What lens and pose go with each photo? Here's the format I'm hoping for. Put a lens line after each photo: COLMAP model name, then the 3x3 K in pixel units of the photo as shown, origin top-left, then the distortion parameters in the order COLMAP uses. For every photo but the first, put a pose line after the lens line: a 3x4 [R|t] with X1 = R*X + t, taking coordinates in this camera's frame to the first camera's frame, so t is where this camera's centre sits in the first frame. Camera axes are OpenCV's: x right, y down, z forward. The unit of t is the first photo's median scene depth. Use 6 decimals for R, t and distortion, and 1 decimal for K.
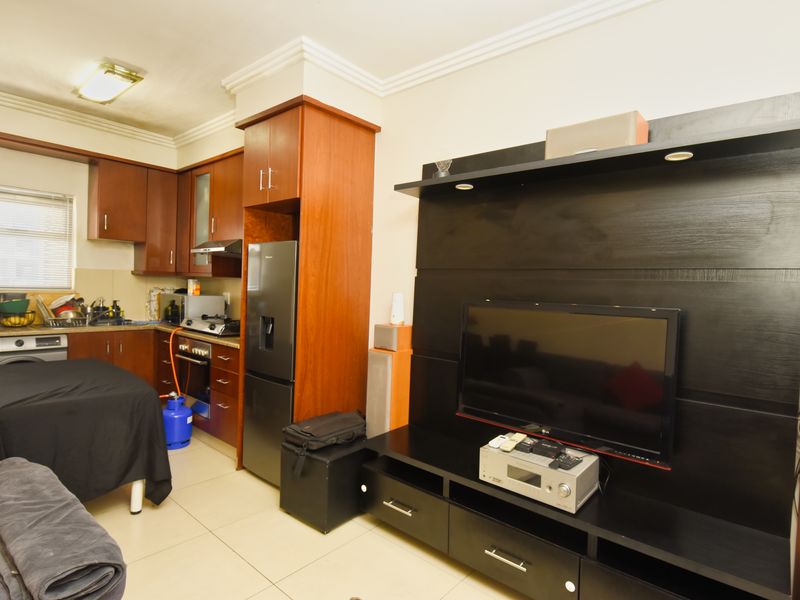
lens RADIAL K [[432.0, 0, 400.0], [0, 432.0, 300.0], [0, 0, 1]] dist [-0.003095, -0.000277]
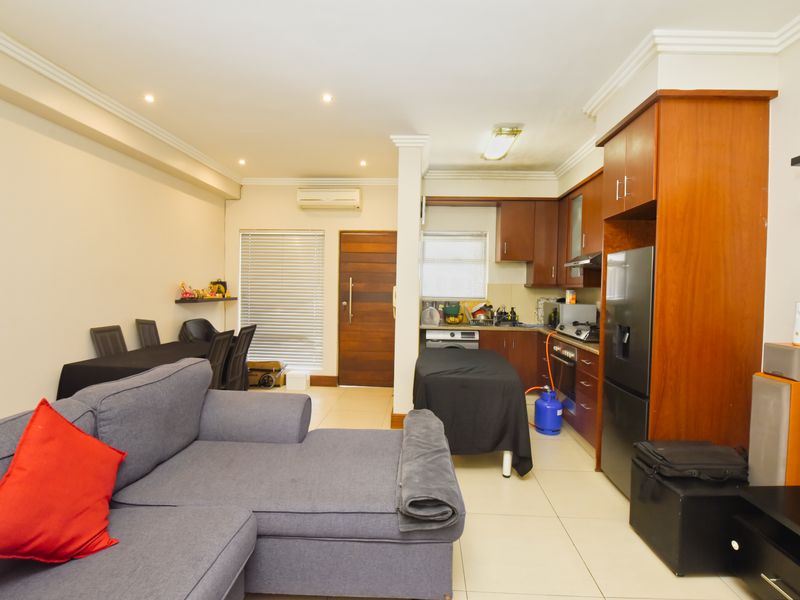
lens RADIAL K [[381.7, 0, 411.6], [0, 381.7, 298.9], [0, 0, 1]] dist [-0.018859, -0.001194]
pose [[0.623389, -0.000839, -0.781912, 0.067164], [-0.020568, 0.999636, -0.017471, 0.002403], [0.781642, 0.026973, 0.623144, 0.070389]]
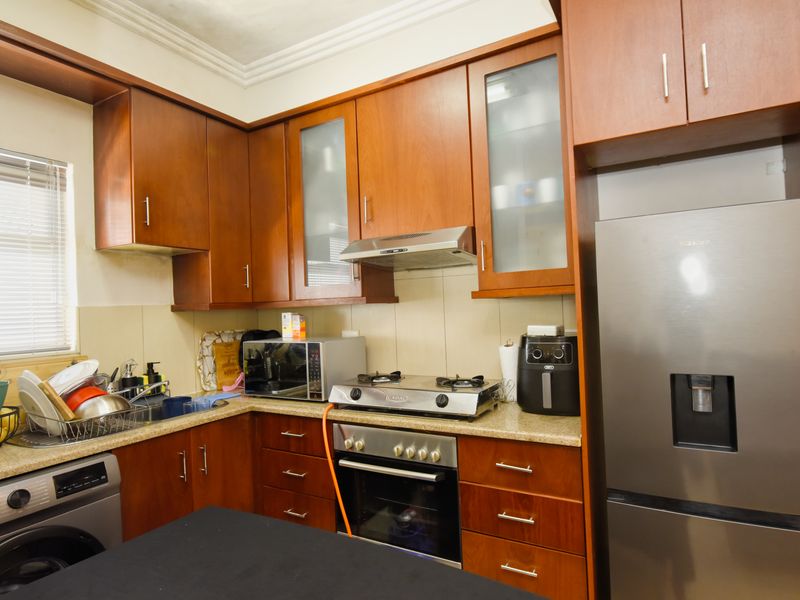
lens RADIAL K [[462.5, 0, 400.0], [0, 462.5, 300.0], [0, 0, 1]] dist [0.015954, -0.000159]
pose [[0.980152, -0.070445, 0.185312, -0.672110], [0.078810, 0.996159, -0.038159, -0.043994], [-0.181912, 0.052006, 0.981939, 0.555410]]
